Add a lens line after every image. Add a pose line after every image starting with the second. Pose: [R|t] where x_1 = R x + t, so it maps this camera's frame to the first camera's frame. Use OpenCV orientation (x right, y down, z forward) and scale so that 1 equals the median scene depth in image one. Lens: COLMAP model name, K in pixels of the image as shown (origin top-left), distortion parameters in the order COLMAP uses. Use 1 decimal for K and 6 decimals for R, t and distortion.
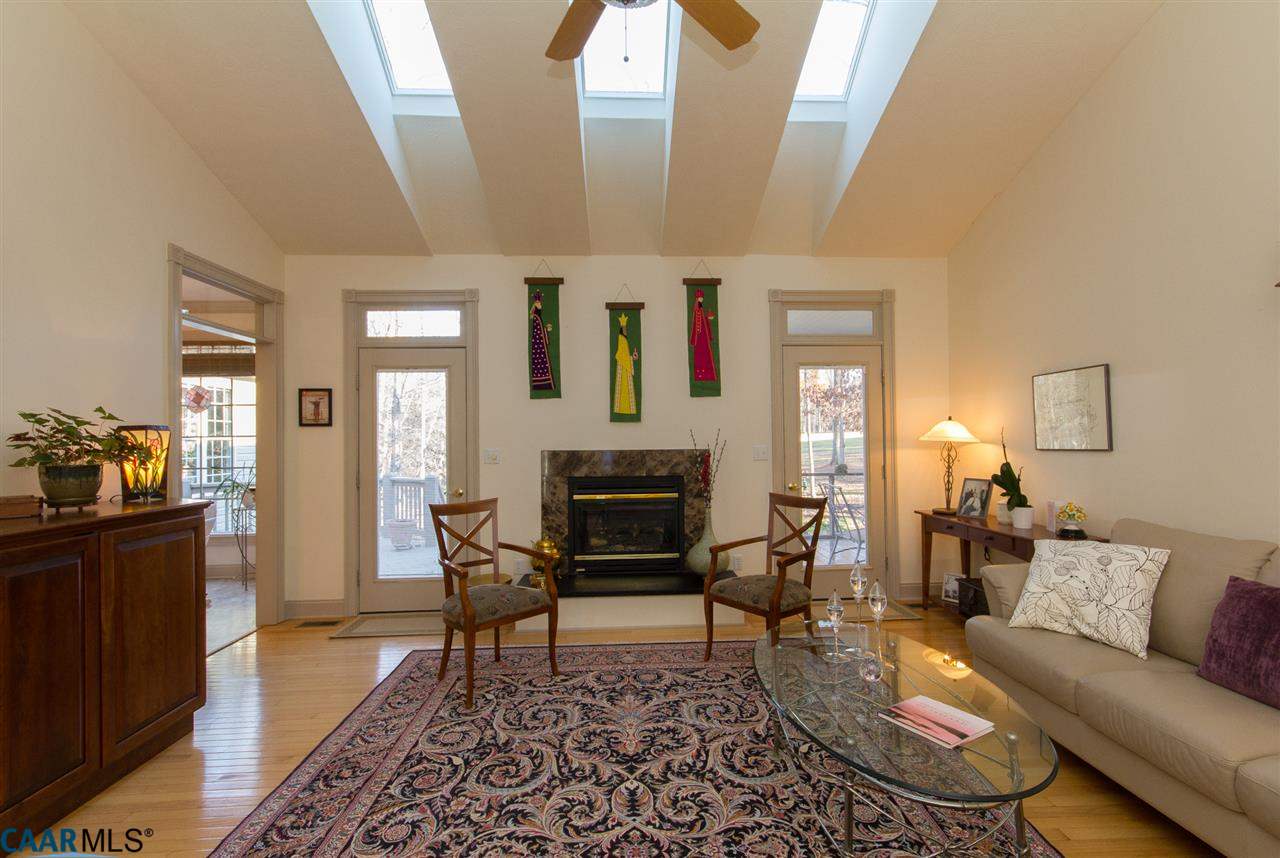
lens RADIAL K [[589.8, 0, 649.7], [0, 589.8, 431.9], [0, 0, 1]] dist [0.005878, -0.000075]
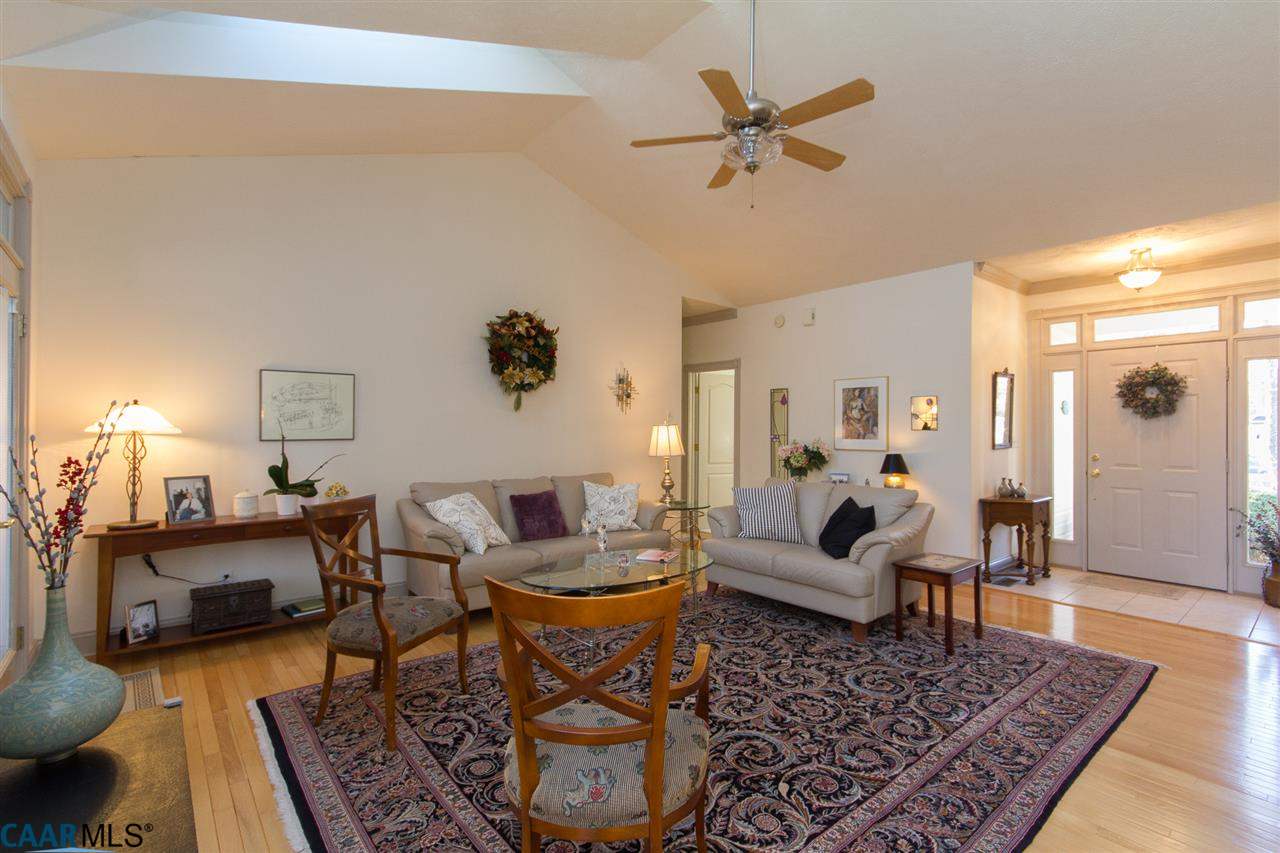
lens RADIAL K [[589.8, 0, 649.7], [0, 589.8, 429.4], [0, 0, 1]] dist [0.005878, -0.000075]
pose [[-0.609743, 0.012741, 0.792497, -0.982328], [-0.008861, 0.999699, -0.022889, 0.046534], [-0.792550, -0.020978, -0.609446, 1.844487]]
